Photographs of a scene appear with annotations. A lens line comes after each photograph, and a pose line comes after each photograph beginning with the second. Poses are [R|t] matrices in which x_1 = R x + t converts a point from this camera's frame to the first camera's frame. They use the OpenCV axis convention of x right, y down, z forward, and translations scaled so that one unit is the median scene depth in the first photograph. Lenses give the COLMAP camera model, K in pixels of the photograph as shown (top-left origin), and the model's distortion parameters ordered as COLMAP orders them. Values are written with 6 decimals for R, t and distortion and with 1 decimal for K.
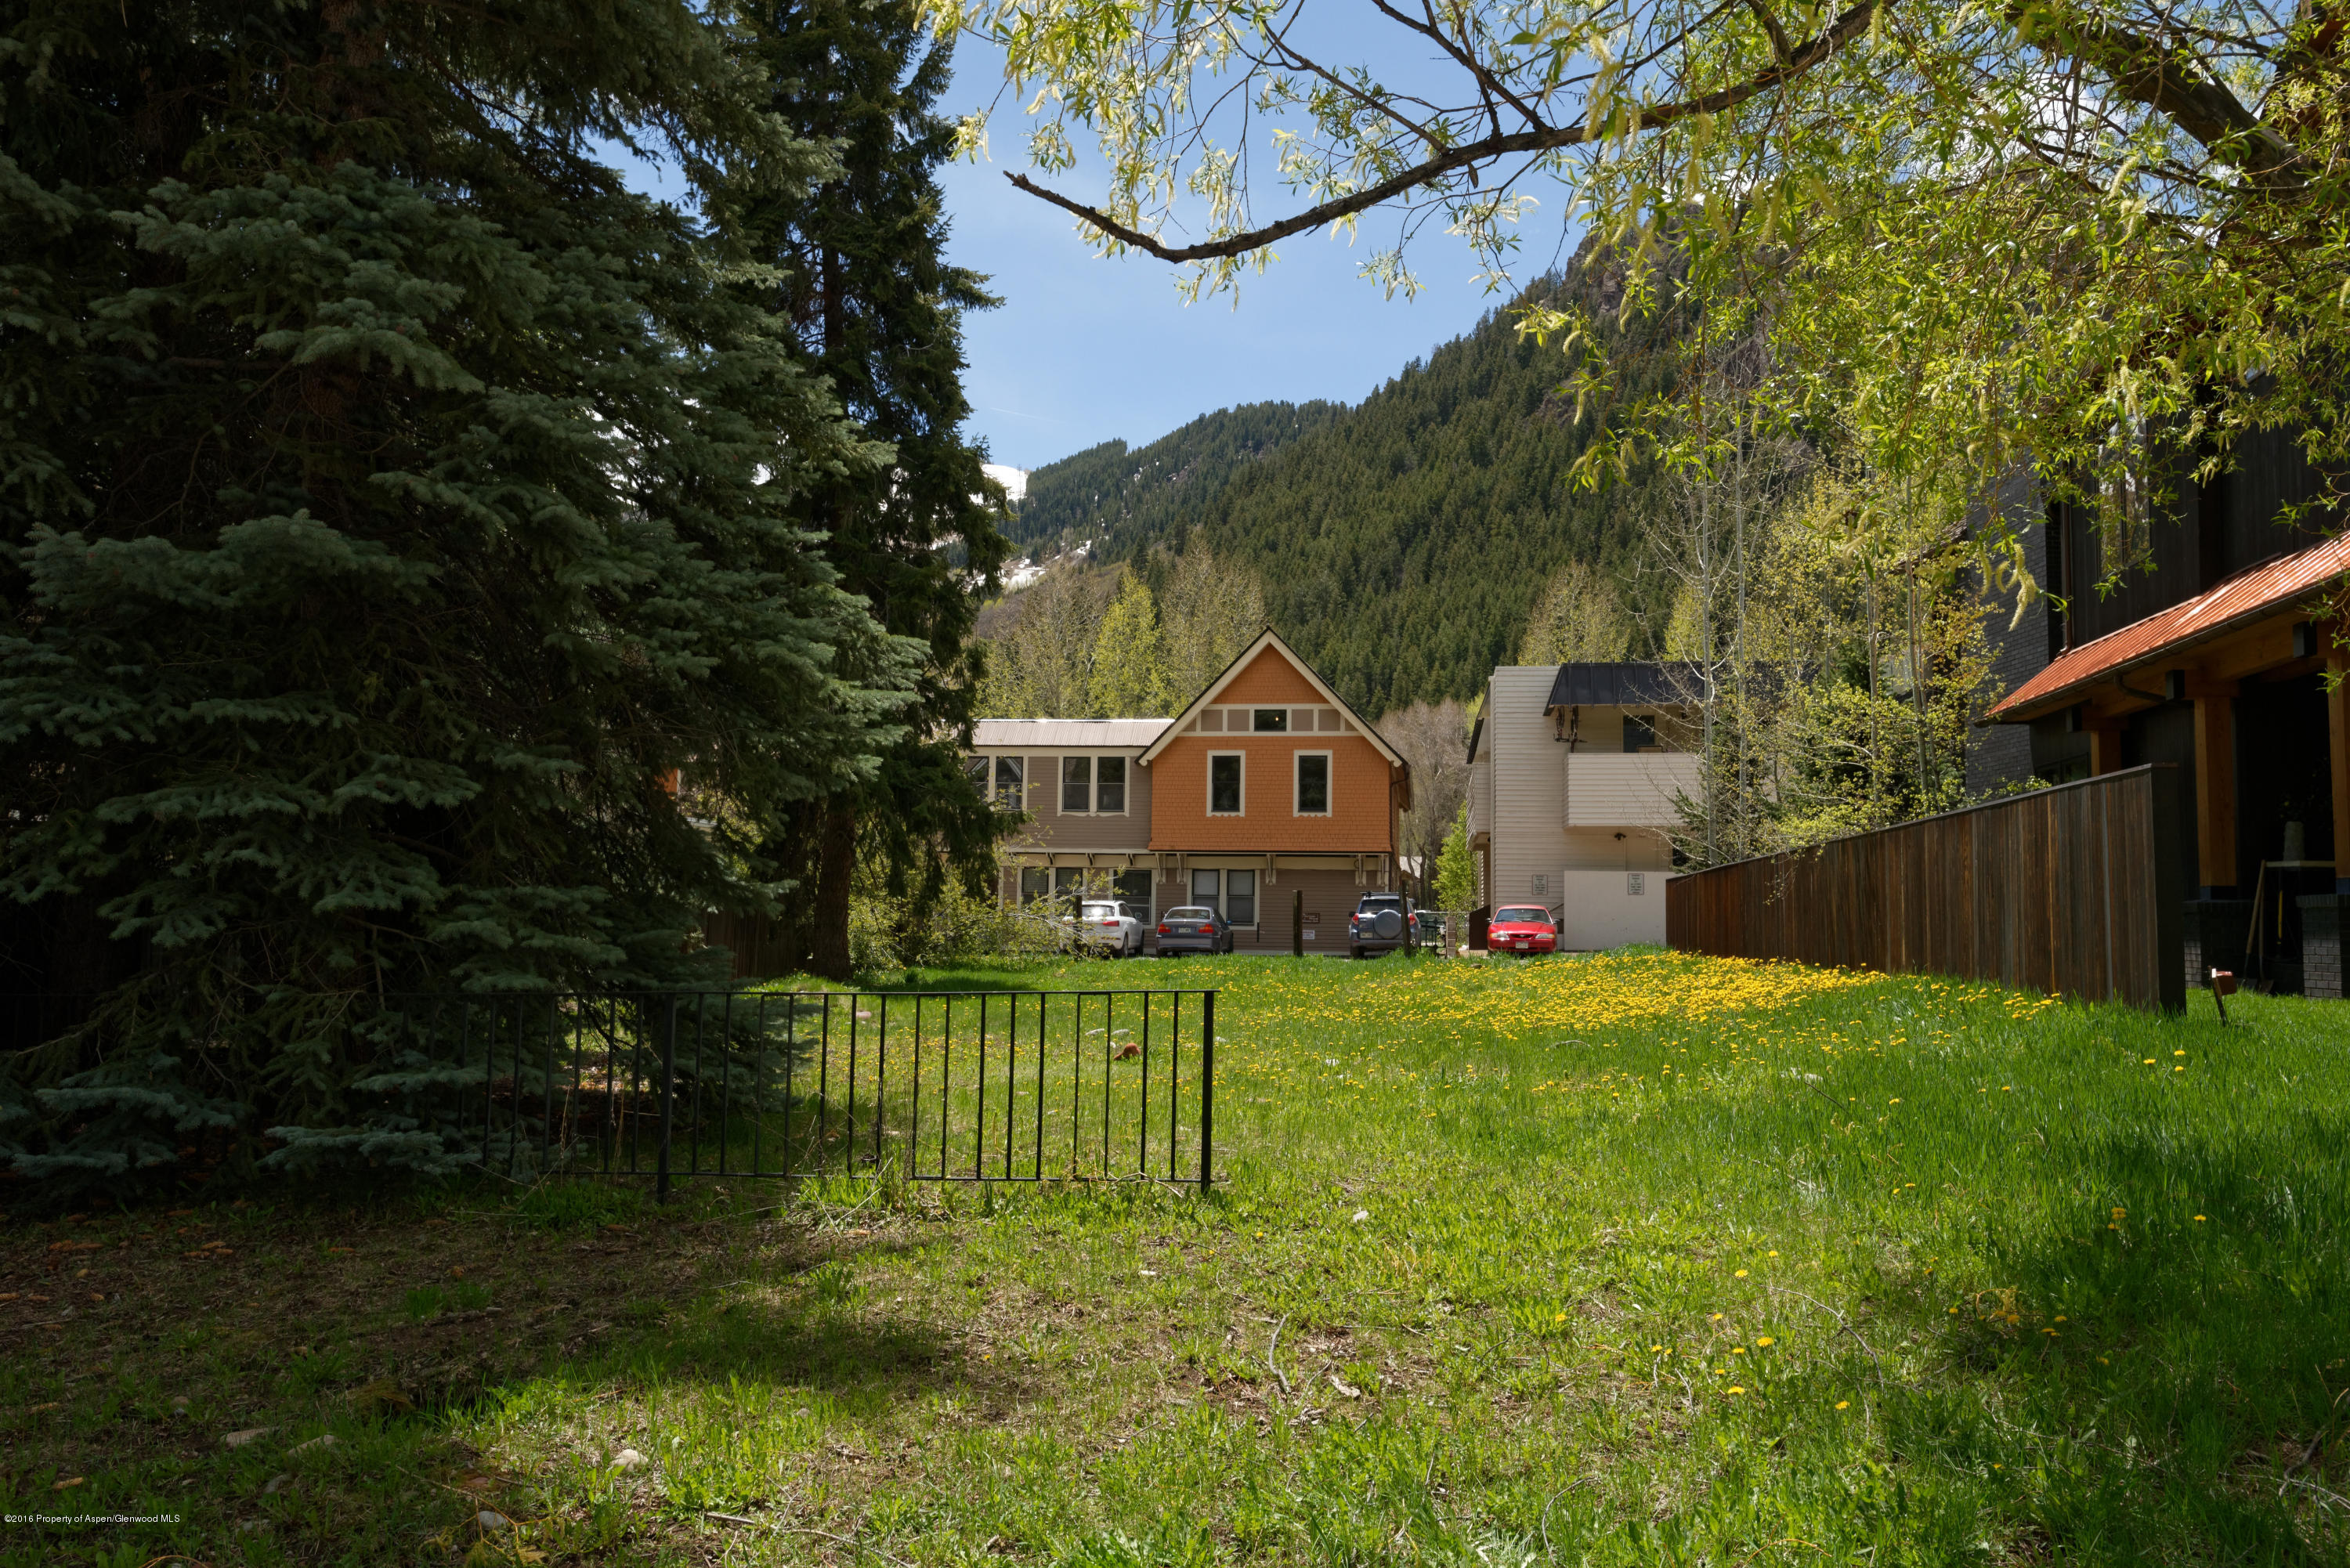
lens RADIAL K [[1726.8, 0, 1175.0], [0, 1726.8, 784.0], [0, 0, 1]] dist [-0.008534, -0.001350]
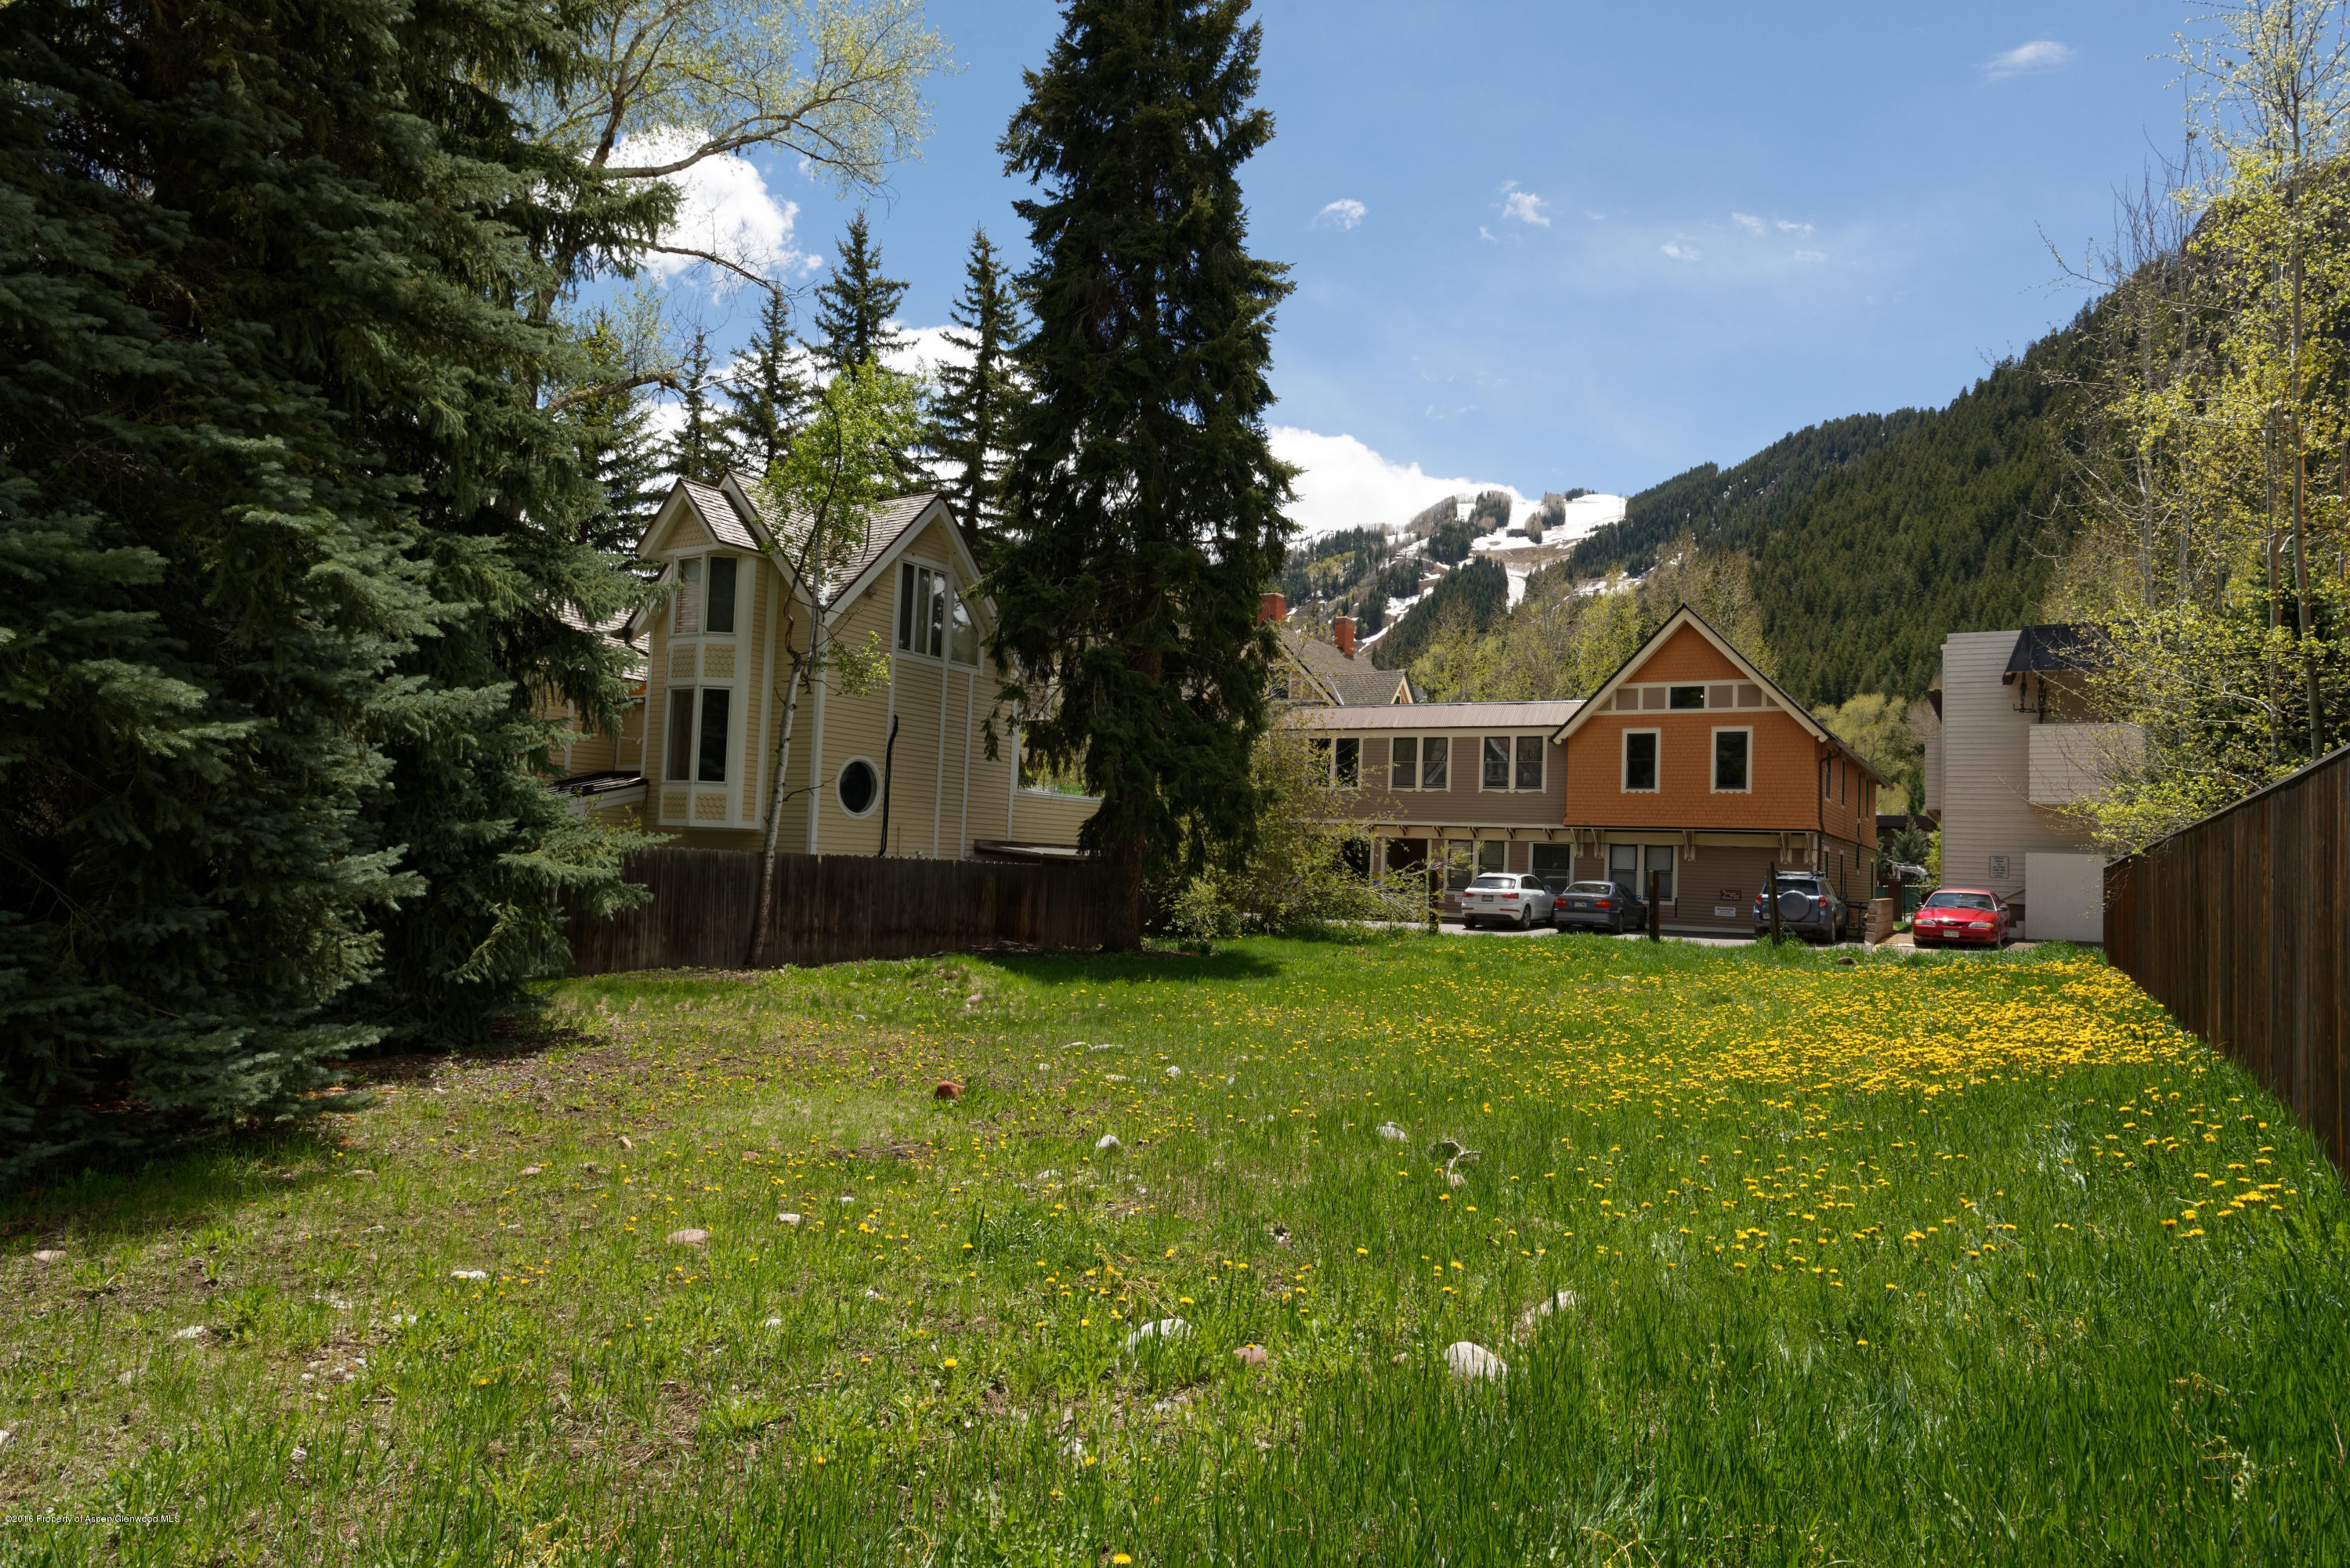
lens RADIAL K [[1390.7, 0, 1175.0], [0, 1390.7, 784.0], [0, 0, 1]] dist [0.004444, 0.013915]
pose [[0.919085, -0.001906, -0.394055, 0.099918], [0.007245, 0.999901, 0.012062, 0.001514], [0.393993, -0.013941, 0.919008, 0.137145]]
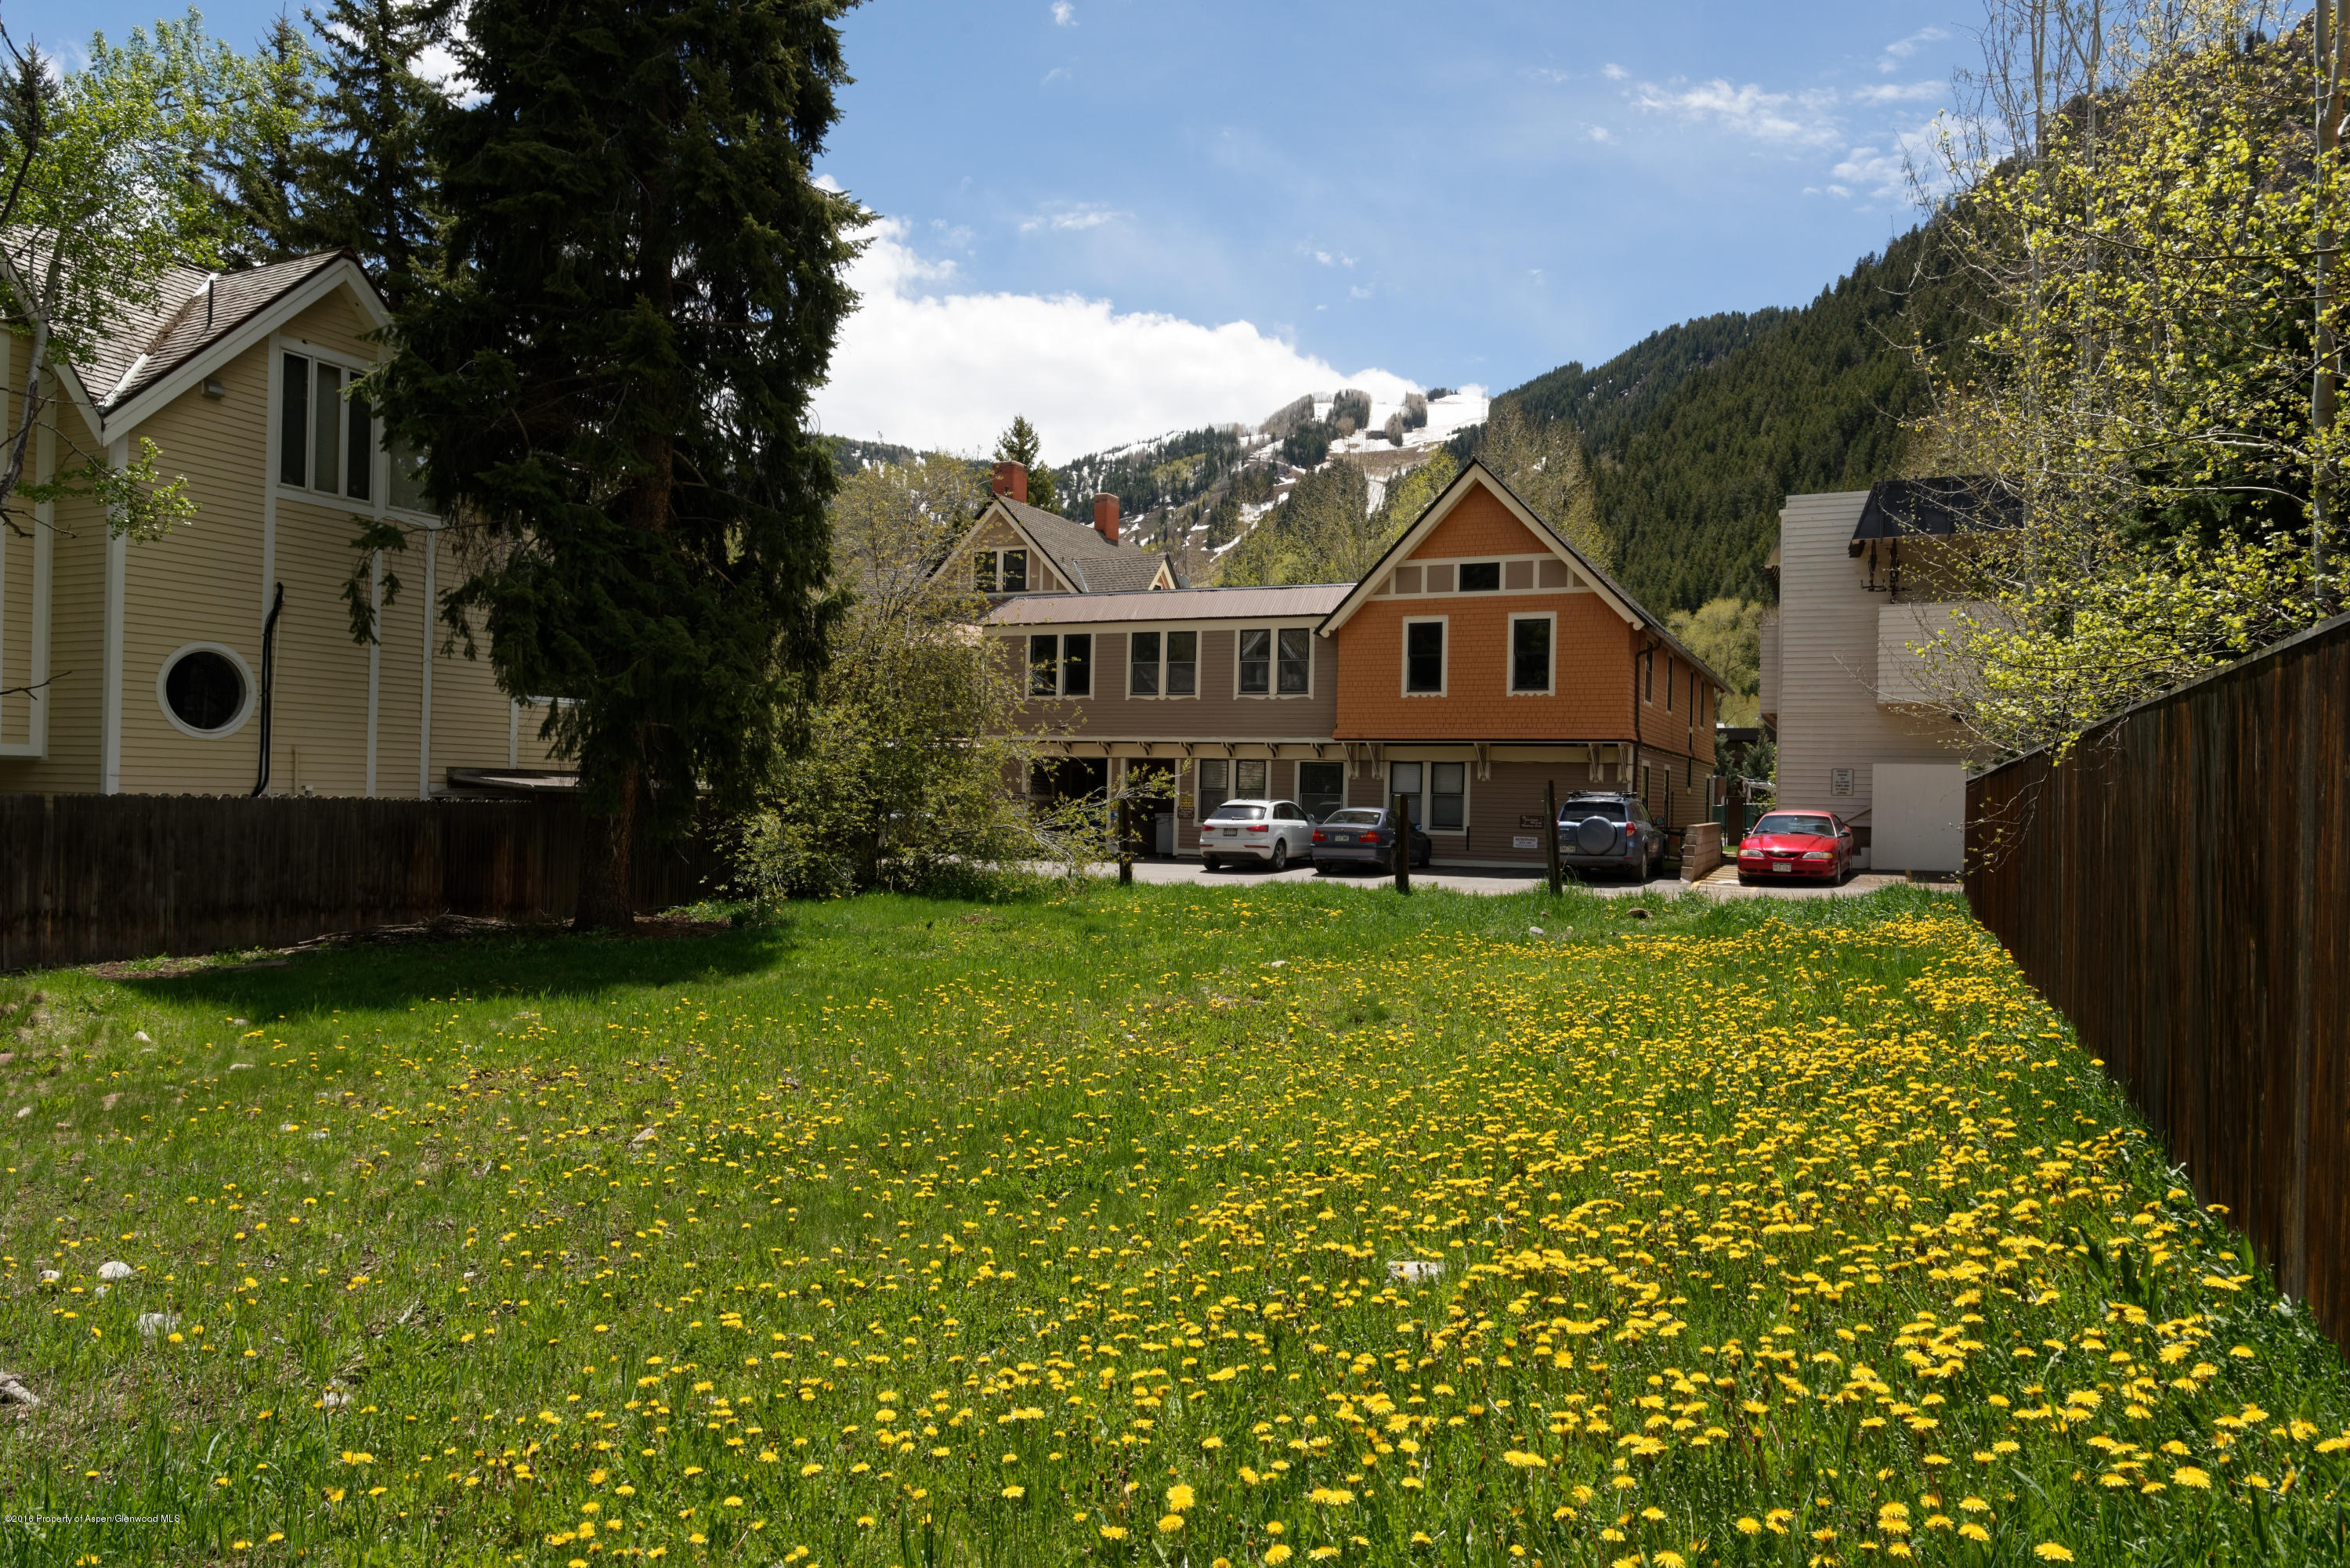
lens RADIAL K [[1482.4, 0, 1175.0], [0, 1482.4, 784.0], [0, 0, 1]] dist [-0.010445, 0.028062]
pose [[0.954562, 0.003367, -0.297992, 0.125229], [0.017055, 0.997680, 0.065905, 0.011428], [0.297523, -0.067993, 0.952290, 0.292525]]
